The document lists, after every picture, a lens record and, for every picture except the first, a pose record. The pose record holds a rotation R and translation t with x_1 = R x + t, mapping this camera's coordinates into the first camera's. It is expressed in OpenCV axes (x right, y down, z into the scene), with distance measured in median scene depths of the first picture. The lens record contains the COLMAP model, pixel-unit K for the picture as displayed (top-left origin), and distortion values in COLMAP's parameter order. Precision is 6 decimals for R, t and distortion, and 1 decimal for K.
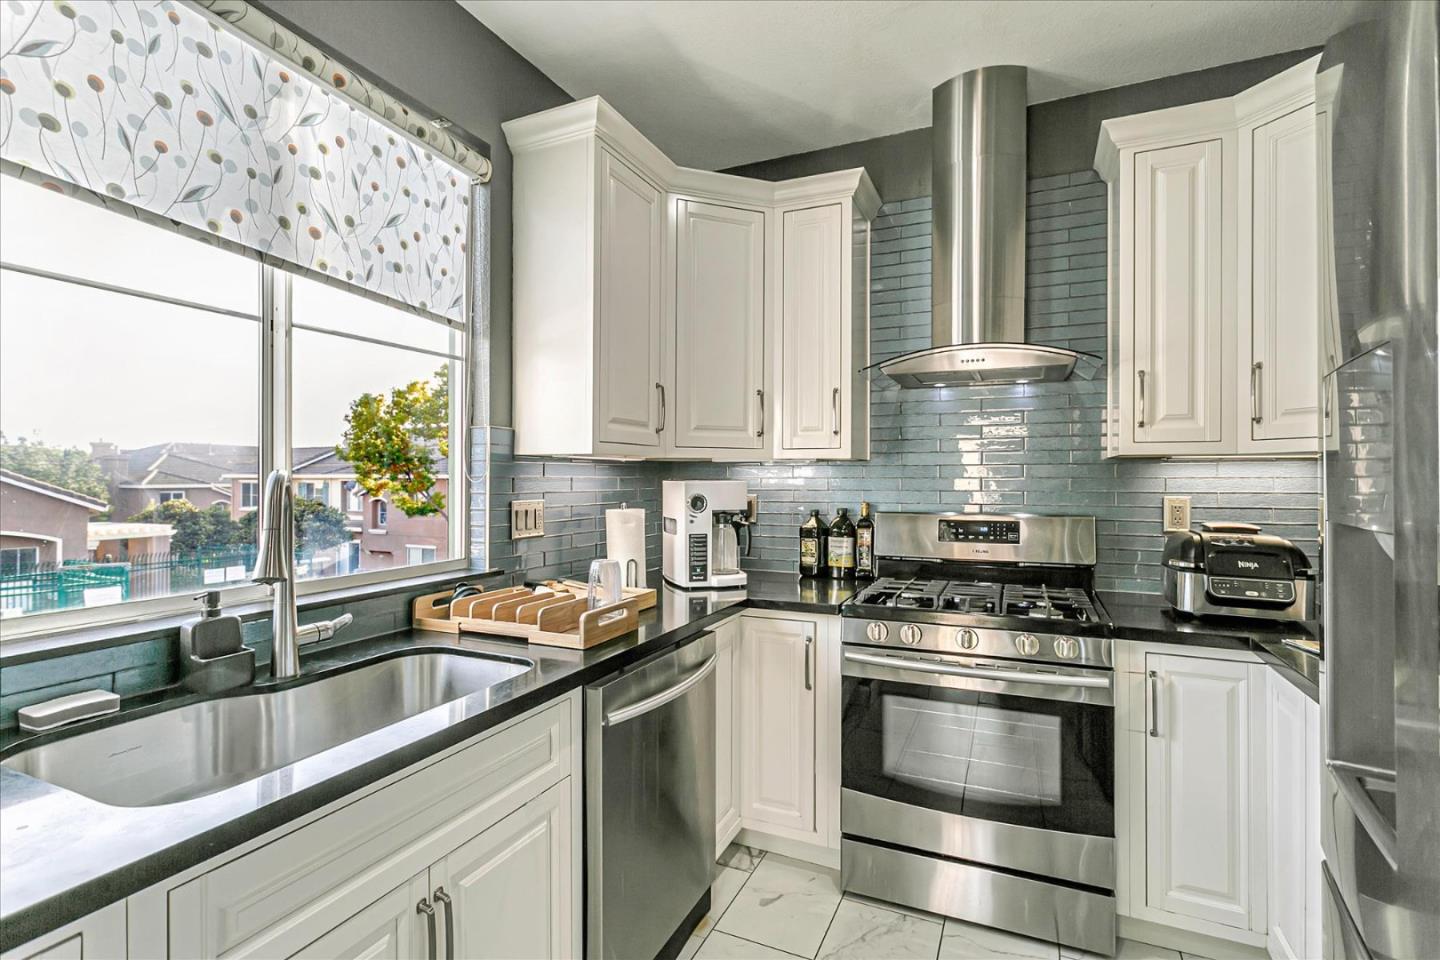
lens RADIAL K [[680.6, 0, 723.2], [0, 680.6, 473.1], [0, 0, 1]] dist [-0.001953, 0.004859]
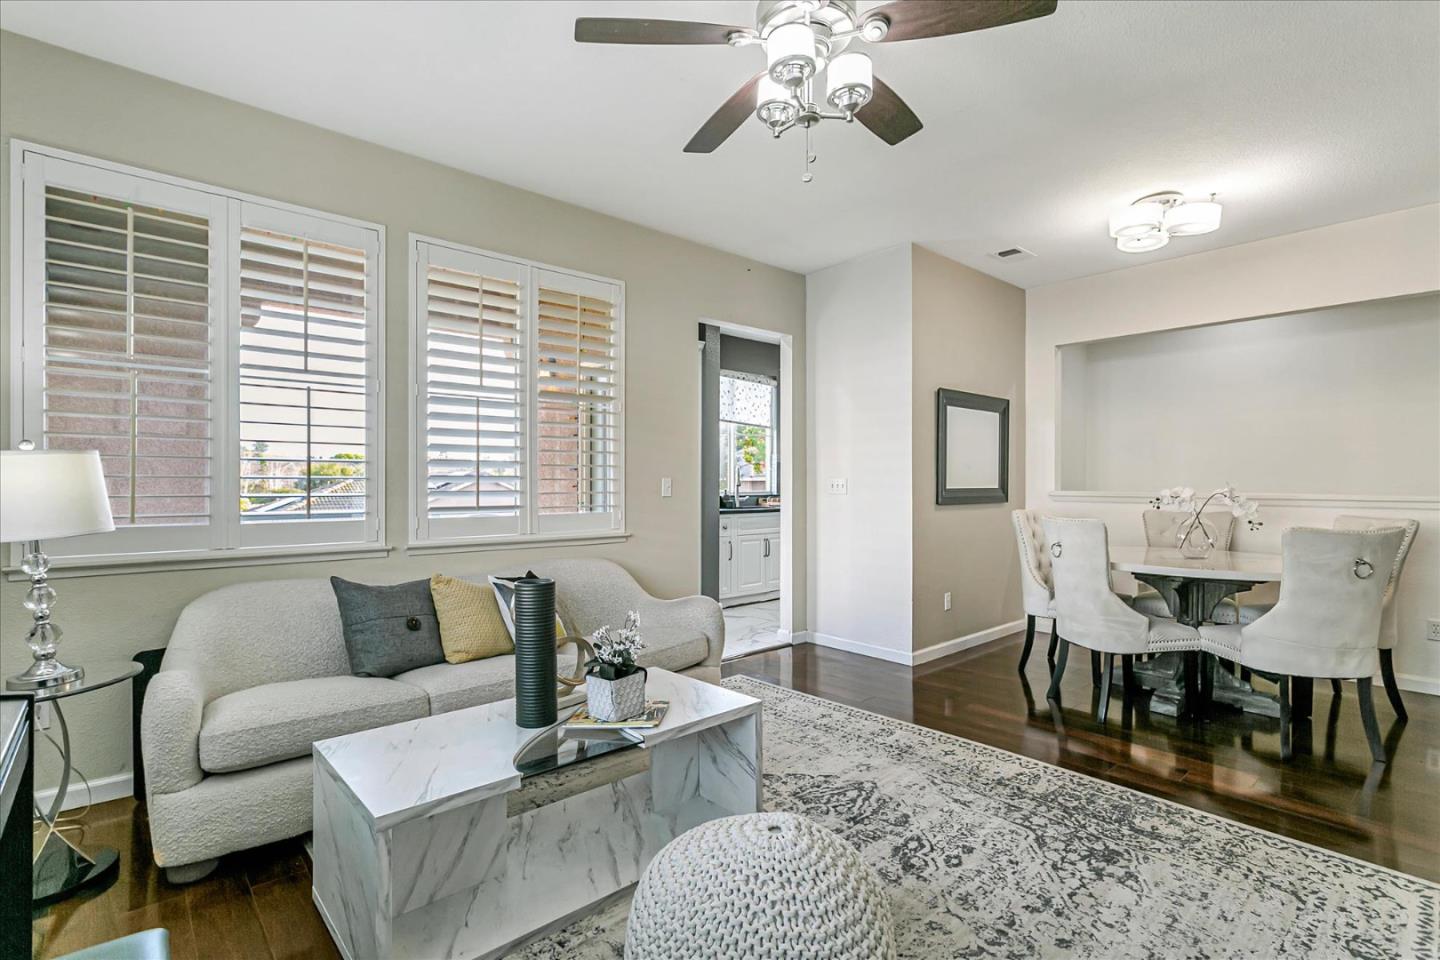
lens RADIAL K [[679.5, 0, 720.0], [0, 679.5, 481.0], [0, 0, 1]] dist [-0.000041, 0.000281]
pose [[0.910839, 0.000507, -0.412762, 1.224812], [0.001204, 0.999992, 0.003885, 0.078010], [0.412761, -0.004036, 0.910830, -3.378840]]
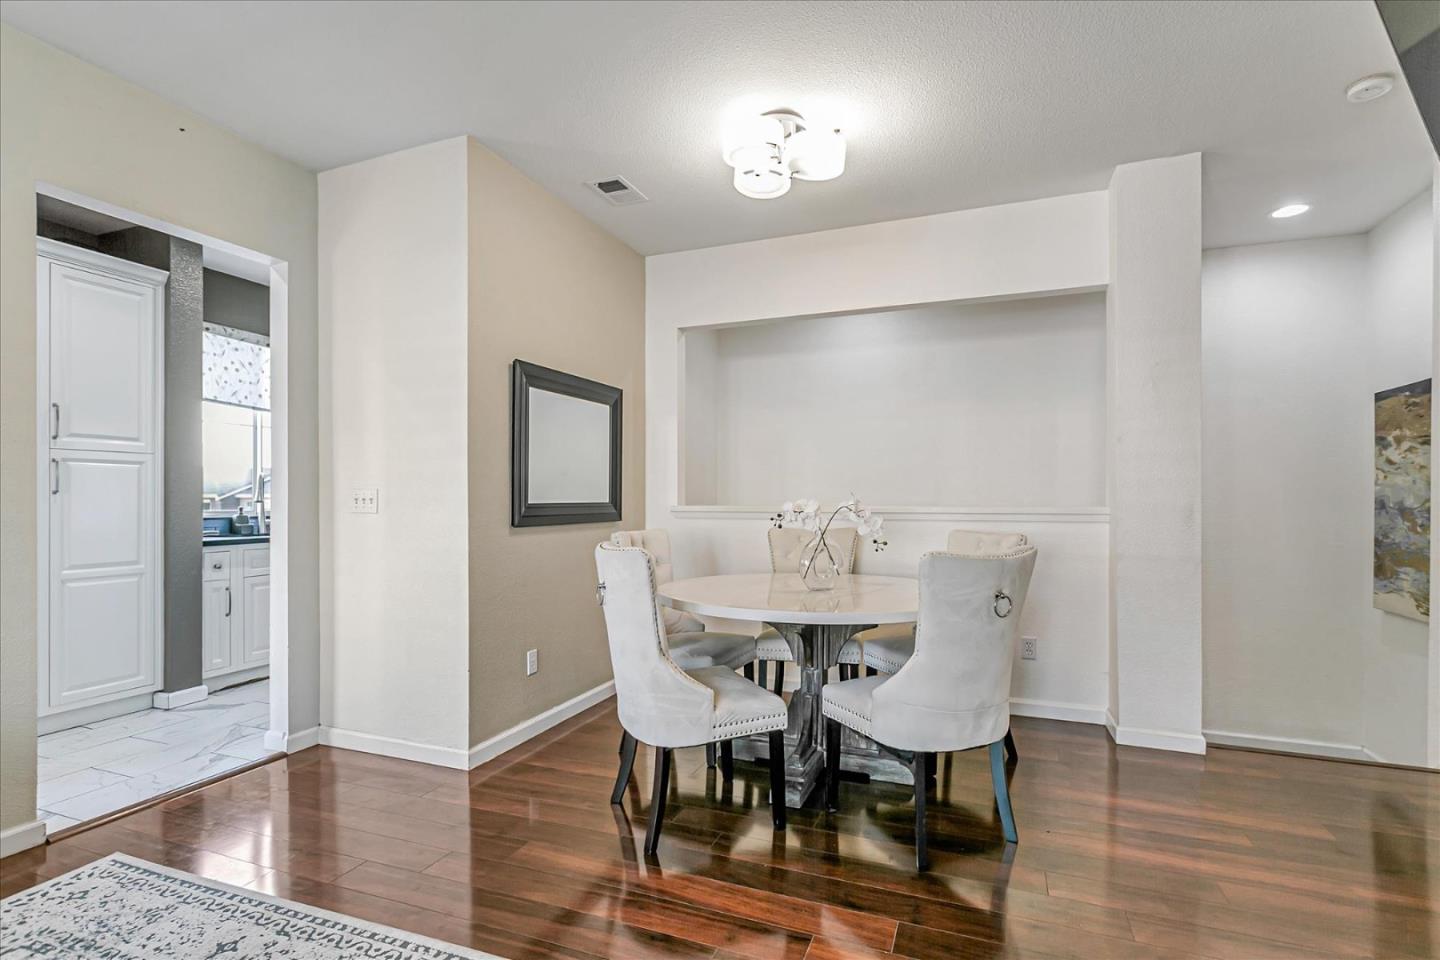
lens RADIAL K [[688.2, 0, 722.0], [0, 688.2, 496.7], [0, 0, 1]] dist [-0.003278, -0.000114]
pose [[0.999048, -0.002243, 0.043555, 1.412990], [0.002057, 0.999989, 0.004328, 0.095852], [-0.043565, -0.004235, 0.999042, -2.375912]]
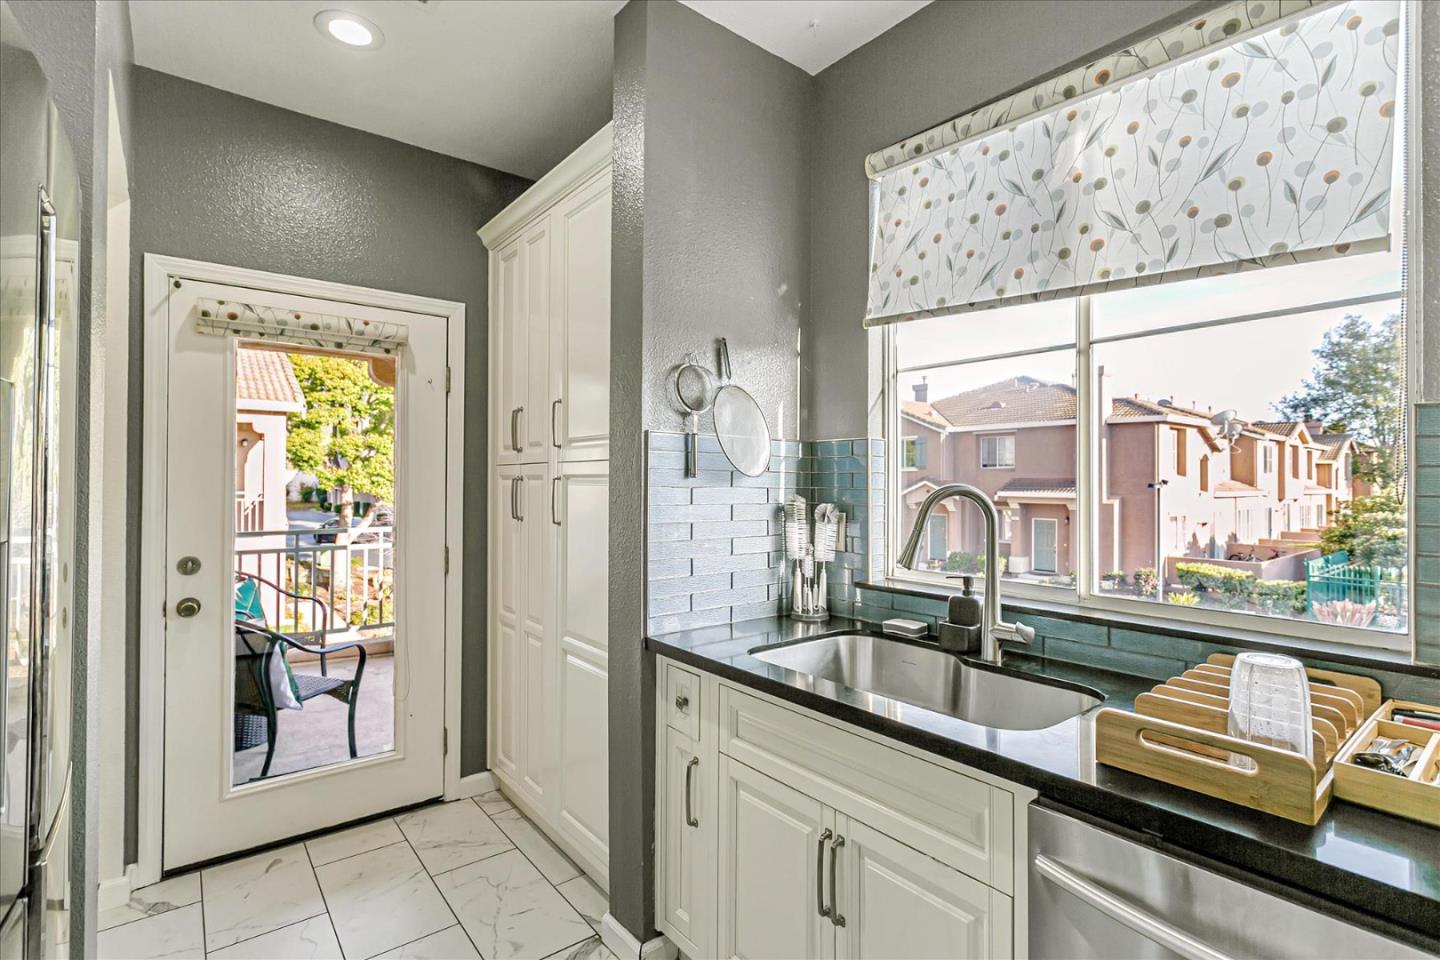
lens RADIAL K [[679.1, 0, 720.4], [0, 679.1, 476.0], [0, 0, 1]] dist [-0.001097, 0.001246]
pose [[-0.456964, -0.013400, -0.889384, 0.570727], [-0.001835, 0.999899, -0.014122, -0.001630], [0.889483, -0.004821, -0.456942, 1.045446]]
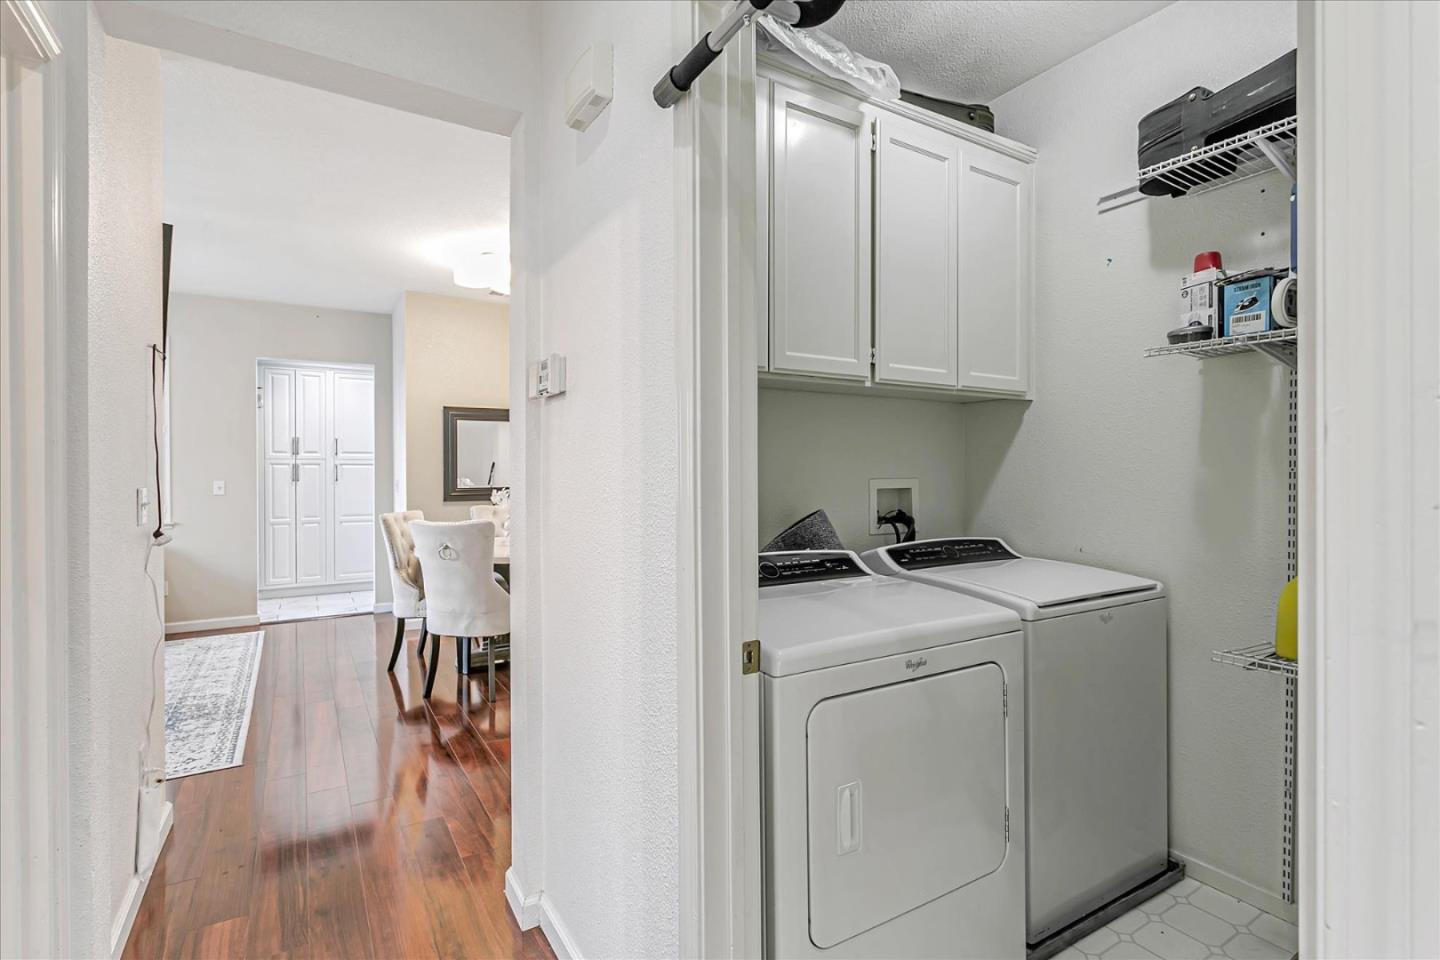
lens RADIAL K [[675.2, 0, 717.1], [0, 675.2, 475.4], [0, 0, 1]] dist [0.001883, 0.000314]
pose [[0.825974, -0.002354, -0.563703, 4.199150], [0.007181, 0.999954, 0.006346, 0.042722], [0.563662, -0.009290, 0.825953, -2.428649]]
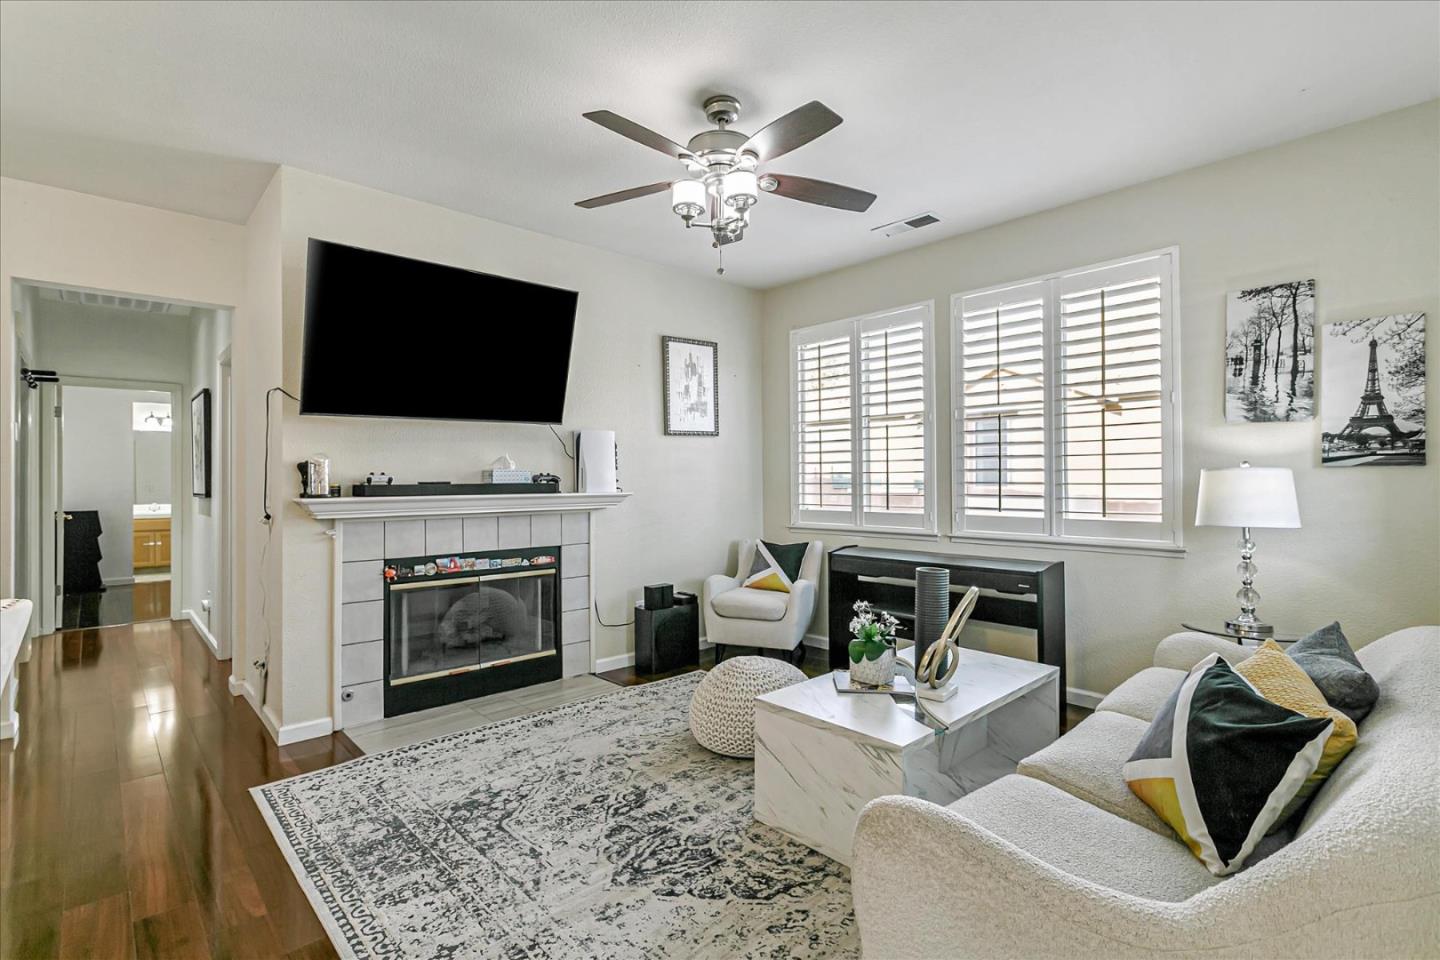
lens RADIAL K [[675.2, 0, 717.1], [0, 675.2, 475.4], [0, 0, 1]] dist [0.001883, 0.000314]
pose [[-0.918058, 0.006728, 0.396389, 0.125719], [0.001096, 0.999895, -0.014431, 0.065941], [-0.396445, -0.012814, -0.917969, -0.439264]]
